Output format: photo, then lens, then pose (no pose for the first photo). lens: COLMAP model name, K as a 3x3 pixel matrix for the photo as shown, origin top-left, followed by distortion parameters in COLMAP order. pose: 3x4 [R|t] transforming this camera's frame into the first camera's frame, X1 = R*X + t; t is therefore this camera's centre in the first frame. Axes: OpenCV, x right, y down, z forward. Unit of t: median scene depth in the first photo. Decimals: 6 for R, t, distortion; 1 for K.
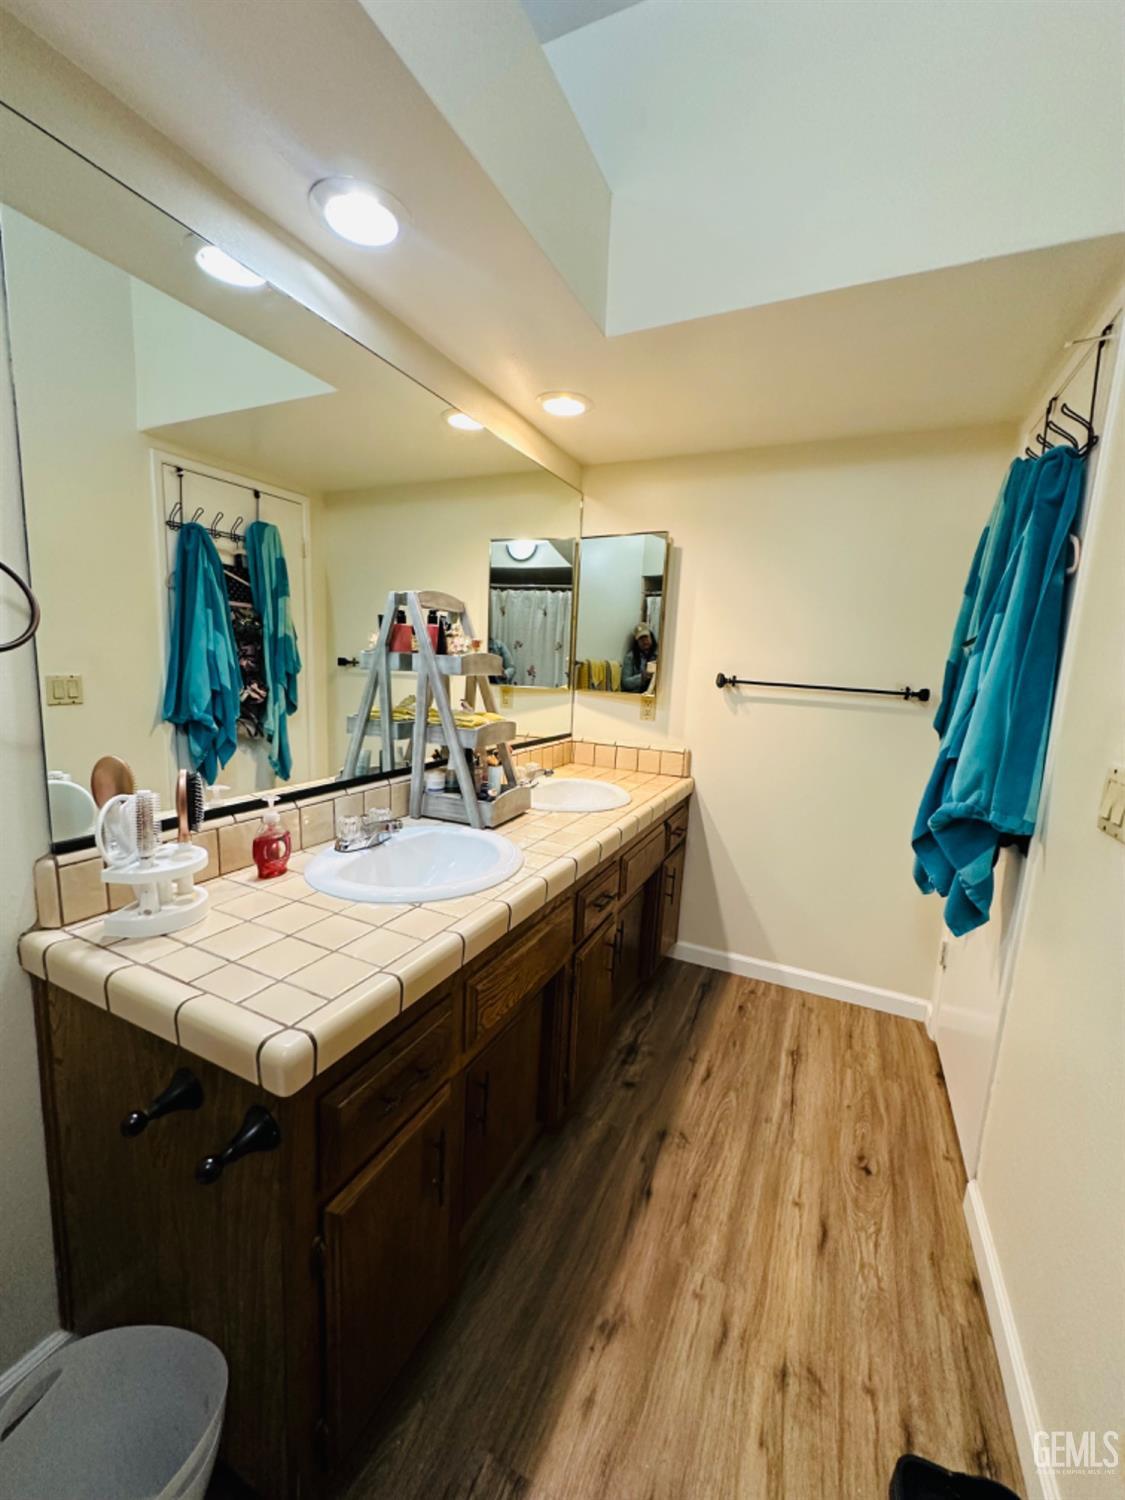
lens RADIAL K [[610.9, 0, 563.1], [0, 610.9, 745.4], [0, 0, 1]] dist [-0.000476, 0.000276]
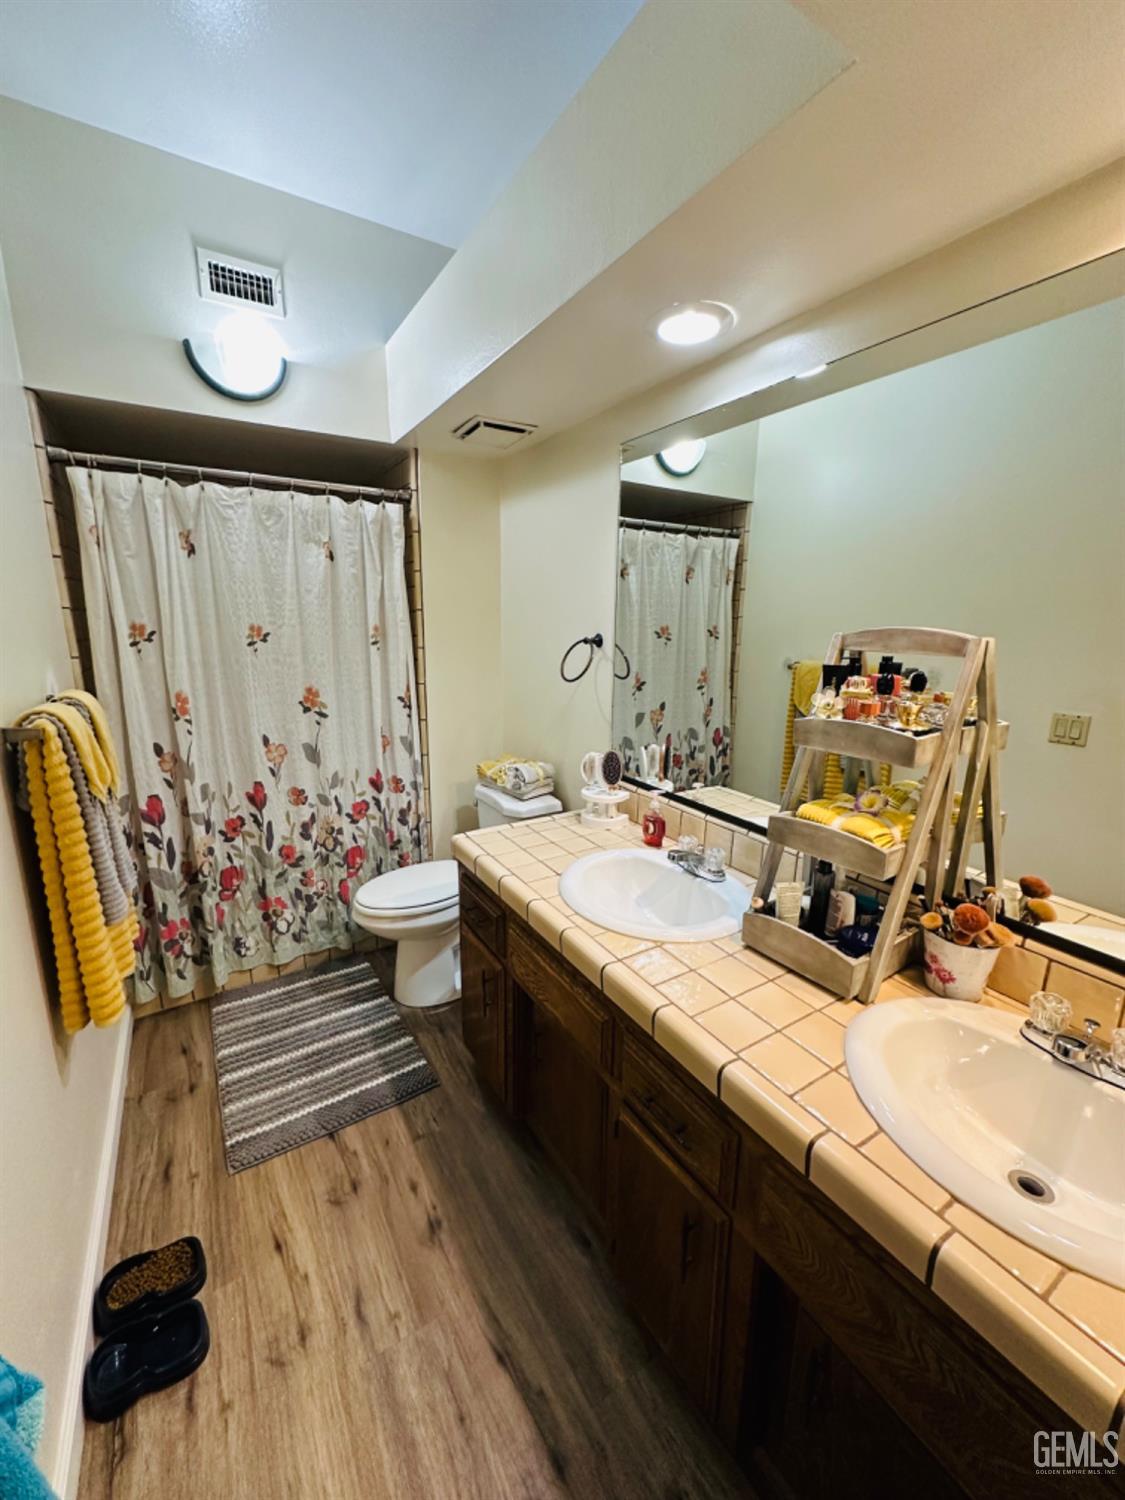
lens RADIAL K [[610.9, 0, 563.1], [0, 610.9, 745.4], [0, 0, 1]] dist [-0.000476, 0.000276]
pose [[-0.556773, 0.126836, -0.820924, 0.680334], [-0.150310, 0.956576, 0.249739, -0.290180], [0.816952, 0.262441, -0.513531, 1.299453]]
